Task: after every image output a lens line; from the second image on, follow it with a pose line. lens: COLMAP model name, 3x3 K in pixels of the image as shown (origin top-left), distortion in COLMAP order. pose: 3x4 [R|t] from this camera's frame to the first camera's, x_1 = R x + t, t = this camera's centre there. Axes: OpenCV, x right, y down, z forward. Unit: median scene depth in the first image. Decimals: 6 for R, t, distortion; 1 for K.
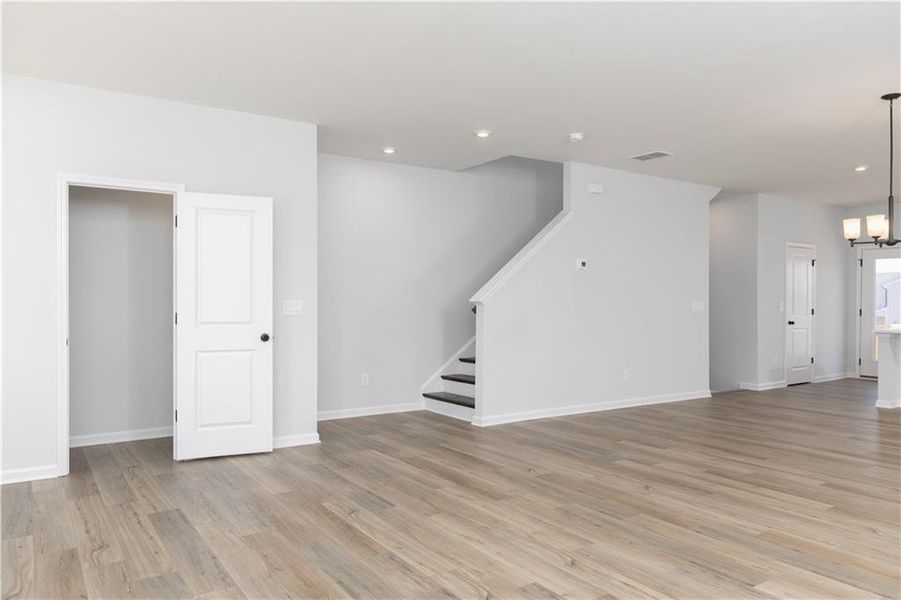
lens RADIAL K [[637.8, 0, 450.5], [0, 637.8, 300.0], [0, 0, 1]] dist [0.005650, 0.002680]
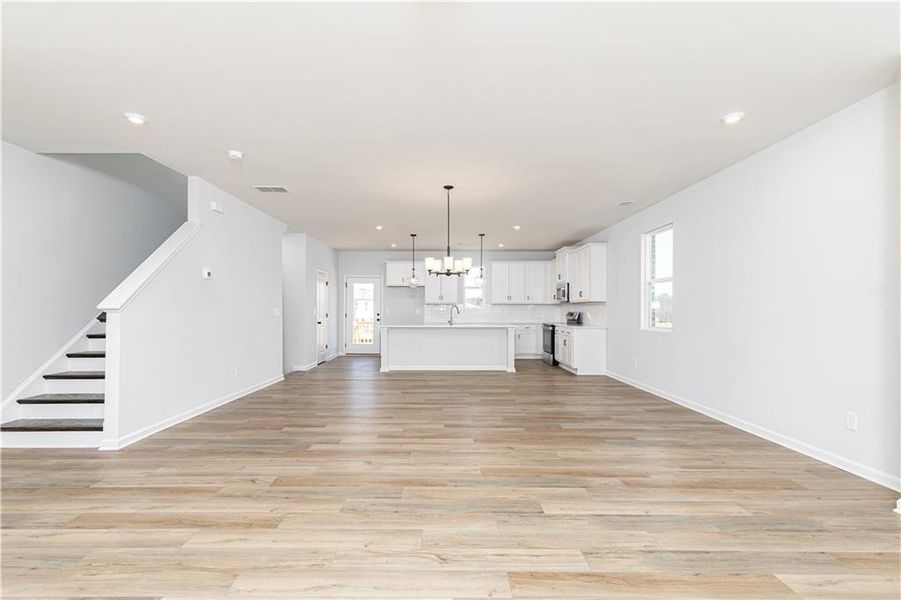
lens RADIAL K [[422.1, 0, 445.1], [0, 422.1, 306.0], [0, 0, 1]] dist [0.008617, -0.000038]
pose [[0.562262, 0.006574, 0.826933, -0.268127], [-0.003390, 0.999978, -0.005645, 0.002030], [-0.826952, 0.000371, 0.562272, 0.427028]]
